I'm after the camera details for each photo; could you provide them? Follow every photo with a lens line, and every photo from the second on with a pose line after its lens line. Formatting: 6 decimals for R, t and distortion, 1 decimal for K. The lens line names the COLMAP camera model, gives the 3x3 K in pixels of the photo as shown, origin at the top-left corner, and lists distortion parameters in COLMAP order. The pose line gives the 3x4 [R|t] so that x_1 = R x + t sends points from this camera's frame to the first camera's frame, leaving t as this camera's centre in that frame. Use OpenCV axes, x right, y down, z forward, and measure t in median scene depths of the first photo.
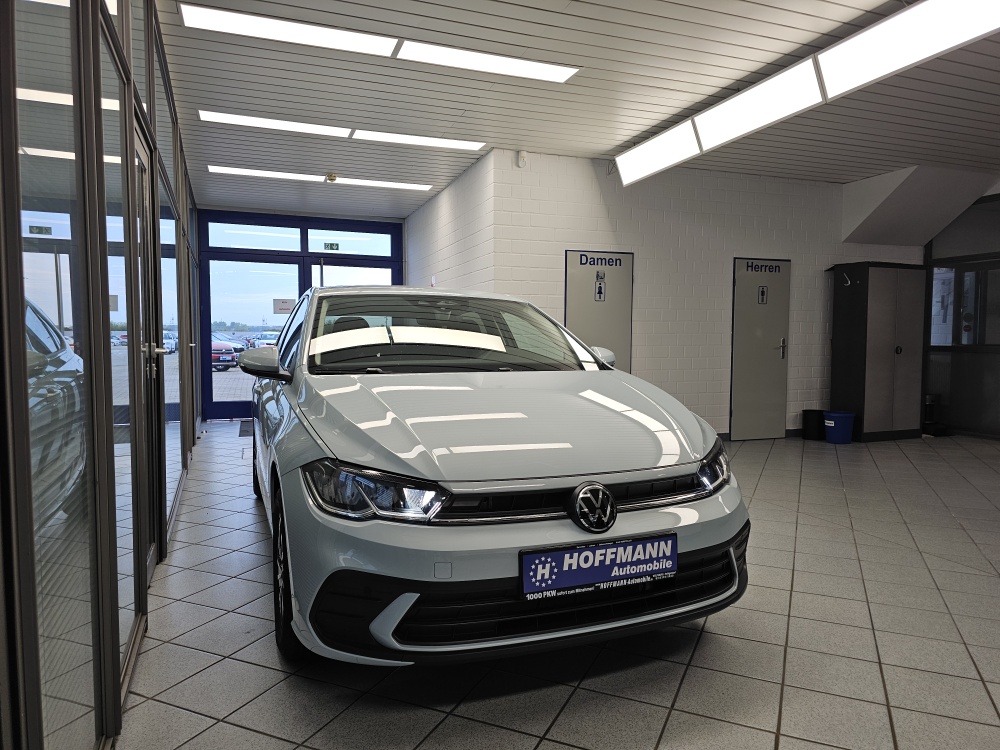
lens RADIAL K [[676.3, 0, 516.2], [0, 676.3, 379.2], [0, 0, 1]] dist [0.065001, -0.067523]
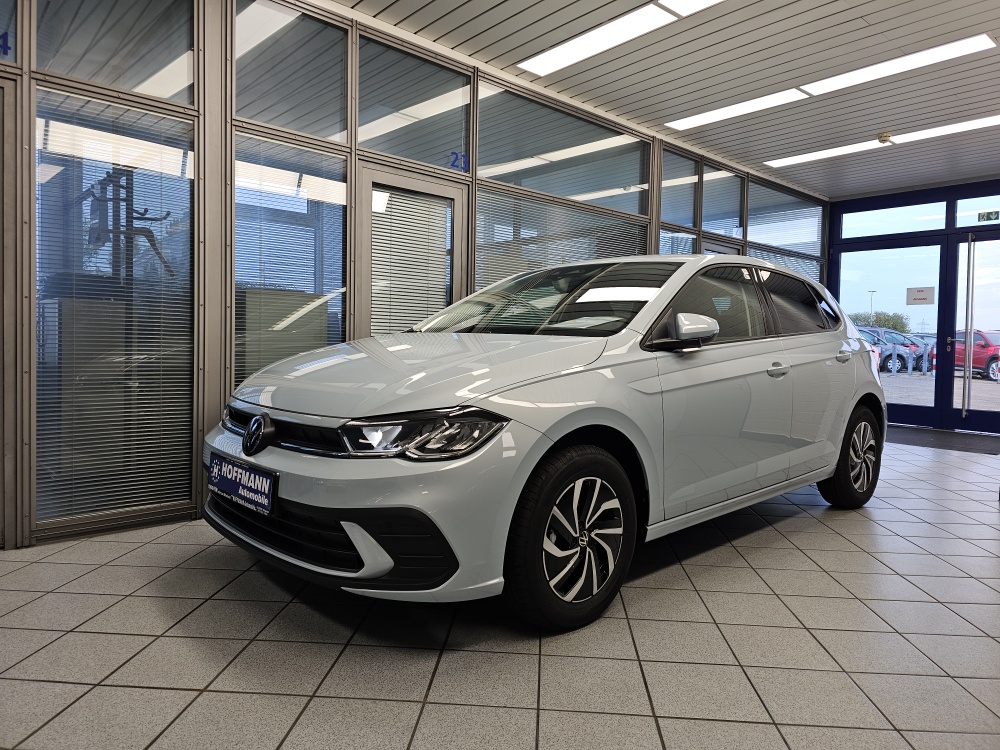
lens RADIAL K [[676.3, 0, 498.4], [0, 676.3, 358.9], [0, 0, 1]] dist [0.065001, -0.067523]
pose [[0.330167, 0.031343, -0.943402, 0.899391], [-0.074815, 0.997173, 0.006946, 0.015865], [0.940953, 0.068287, 0.331578, 0.670321]]
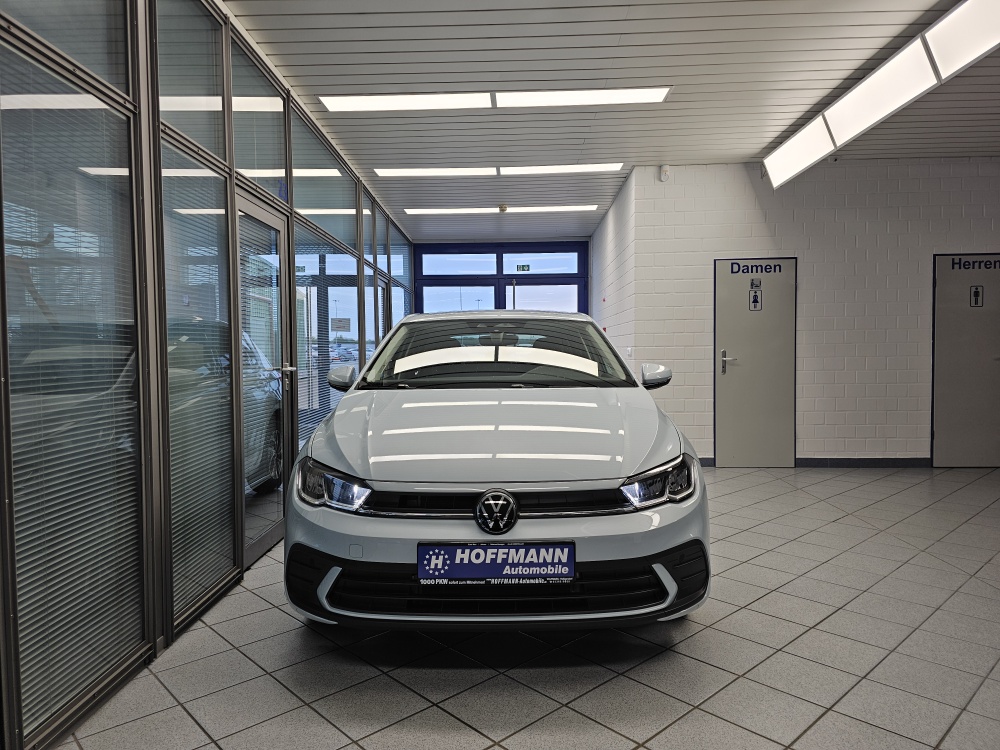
lens RADIAL K [[676.3, 0, 501.2], [0, 676.3, 372.6], [0, 0, 1]] dist [0.065001, -0.067523]
pose [[0.918837, 0.001051, -0.394635, 0.384923], [-0.009754, 0.999751, -0.020048, -0.014018], [0.394516, 0.022270, 0.918619, -0.028426]]
